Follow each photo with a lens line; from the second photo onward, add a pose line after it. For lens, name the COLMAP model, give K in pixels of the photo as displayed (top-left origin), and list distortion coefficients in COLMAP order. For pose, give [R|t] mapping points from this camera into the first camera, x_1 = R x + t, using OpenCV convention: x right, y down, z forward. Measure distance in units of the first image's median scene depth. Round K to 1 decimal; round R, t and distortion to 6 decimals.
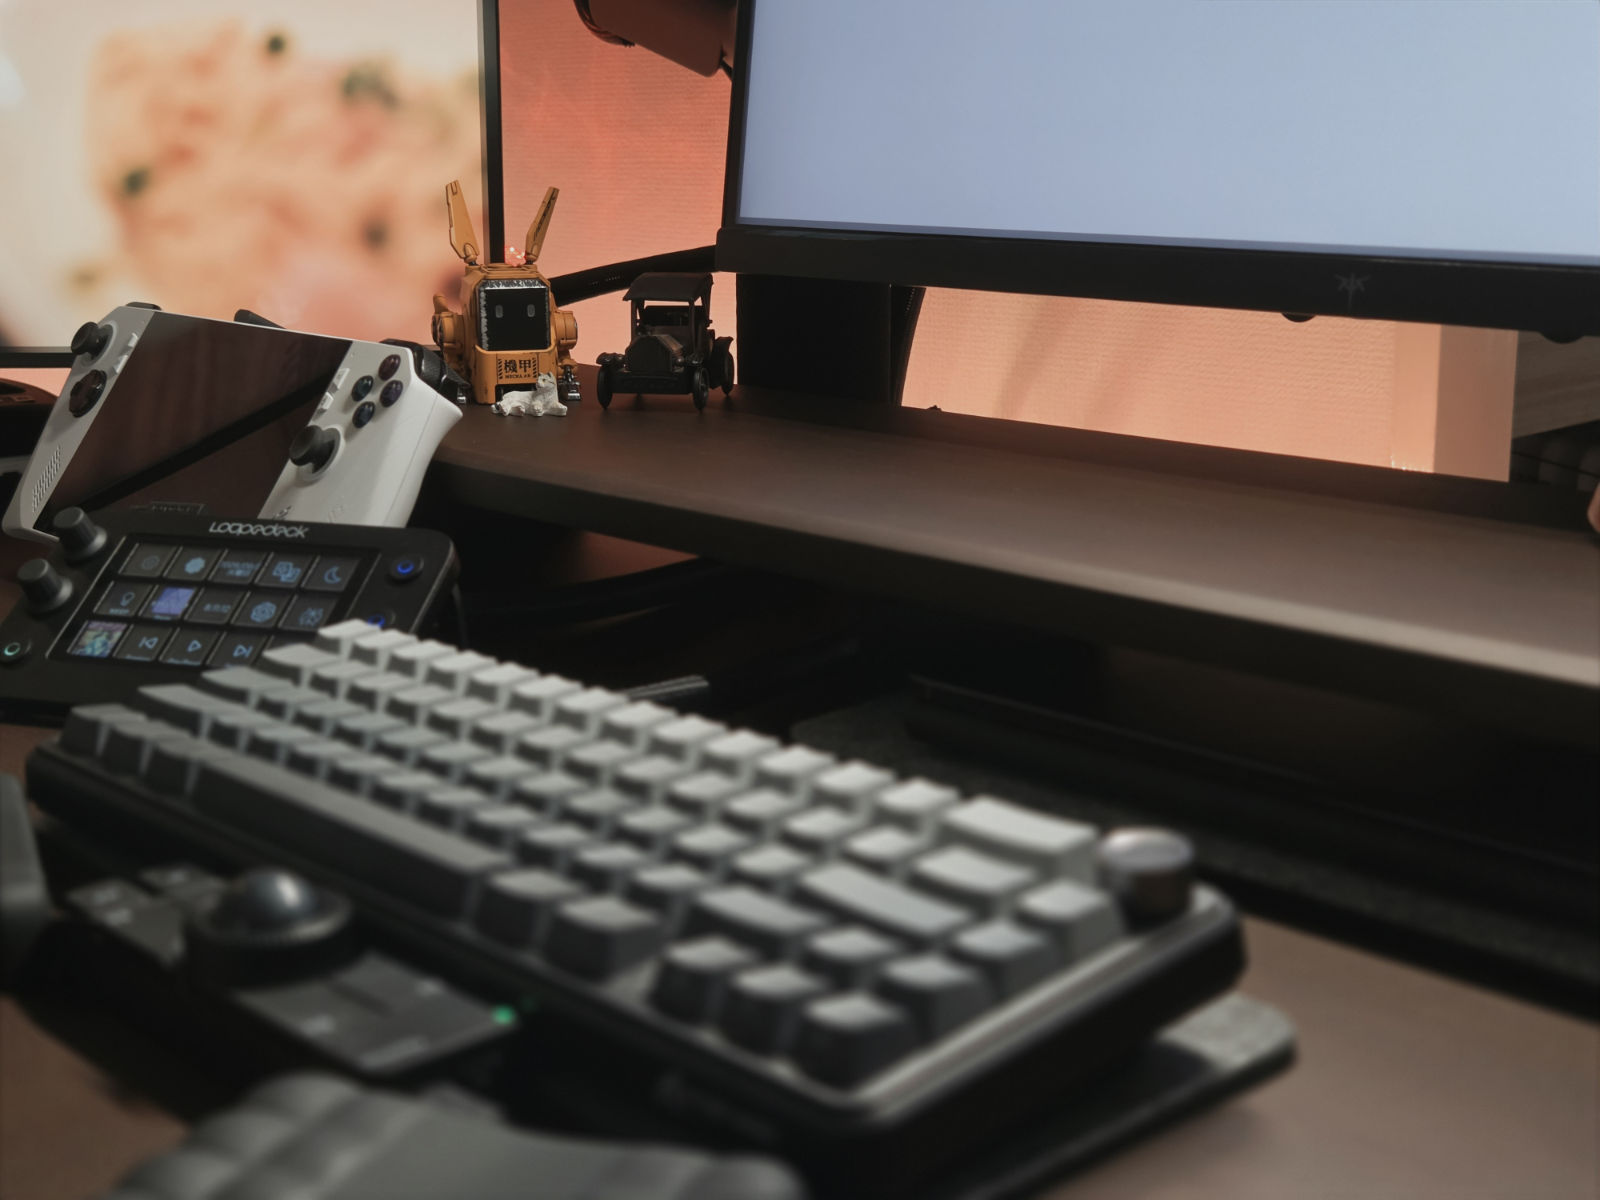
lens RADIAL K [[2157.2, 0, 804.9], [0, 2157.2, 597.1], [0, 0, 1]] dist [0.036016, 0.000000]
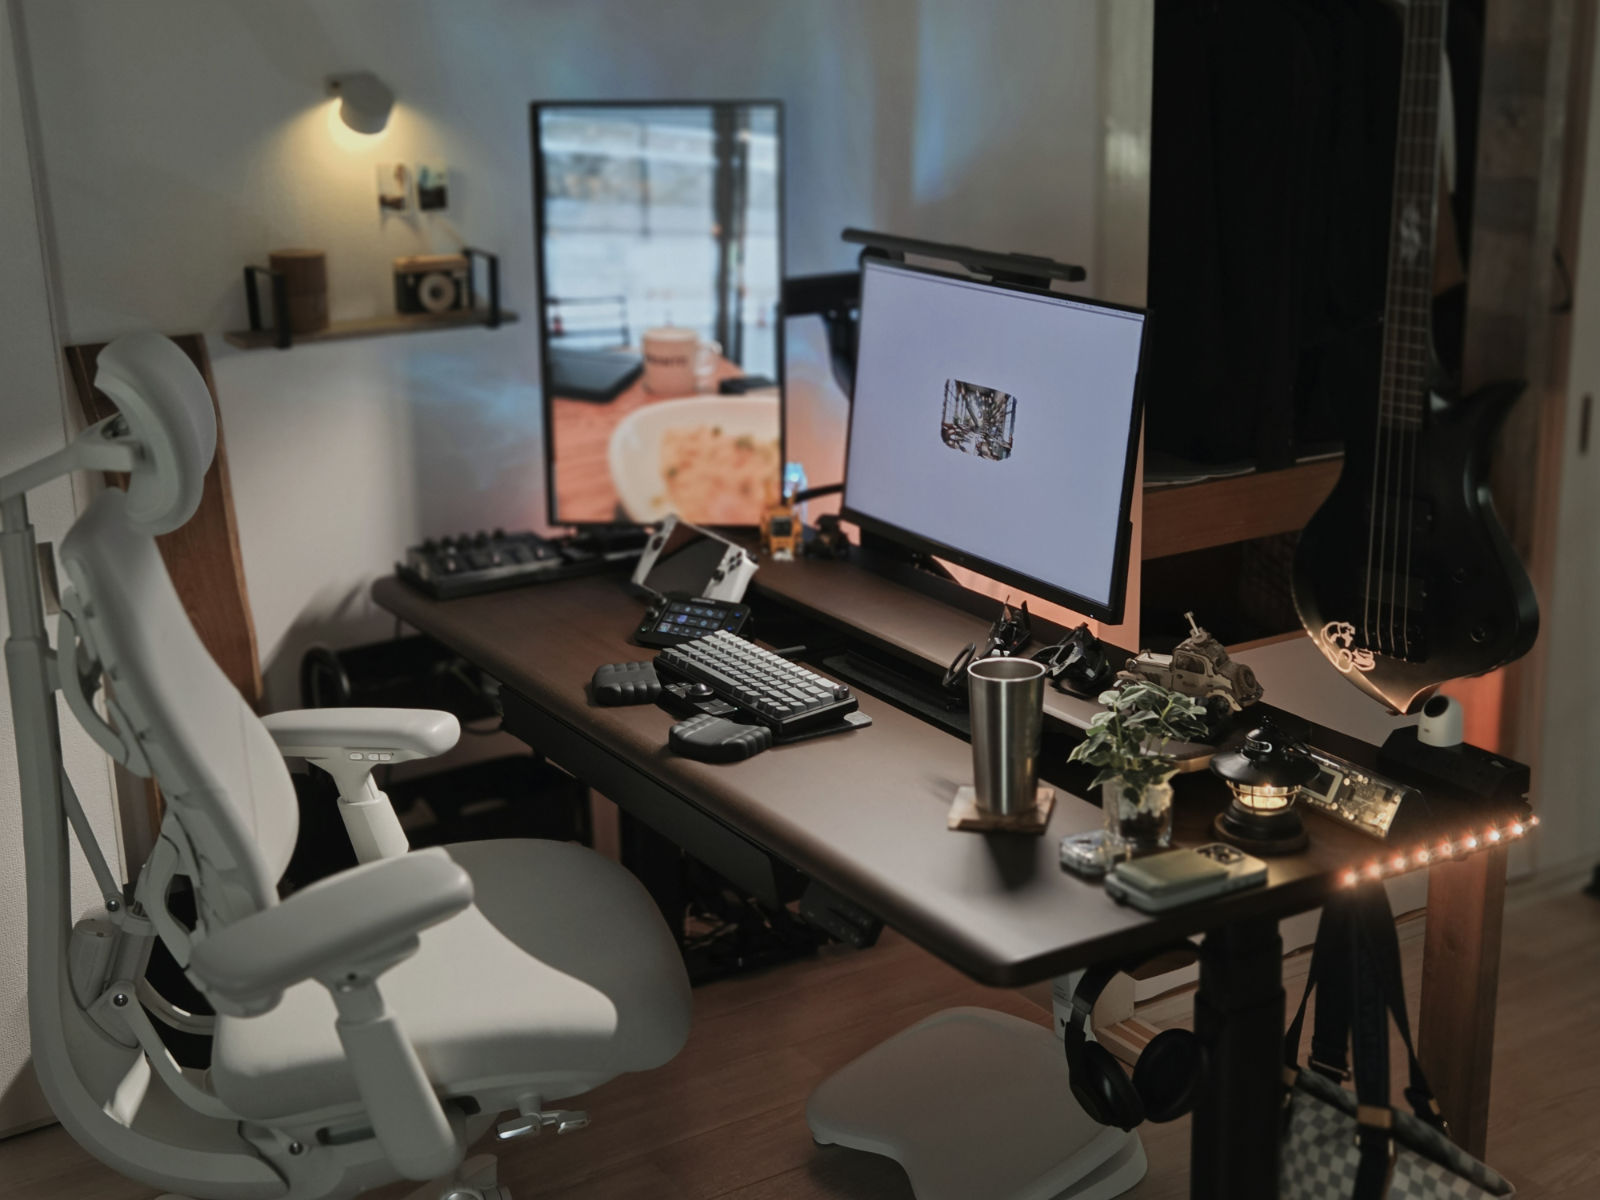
lens RADIAL K [[2157.2, 0, 801.5], [0, 2157.2, 600.4], [0, 0, 1]] dist [0.036016, 0.000000]
pose [[0.976278, 0.047649, -0.211212, 0.908415], [-0.034216, 0.997179, 0.066809, -0.362880], [0.213800, -0.057997, 0.975154, -3.377139]]
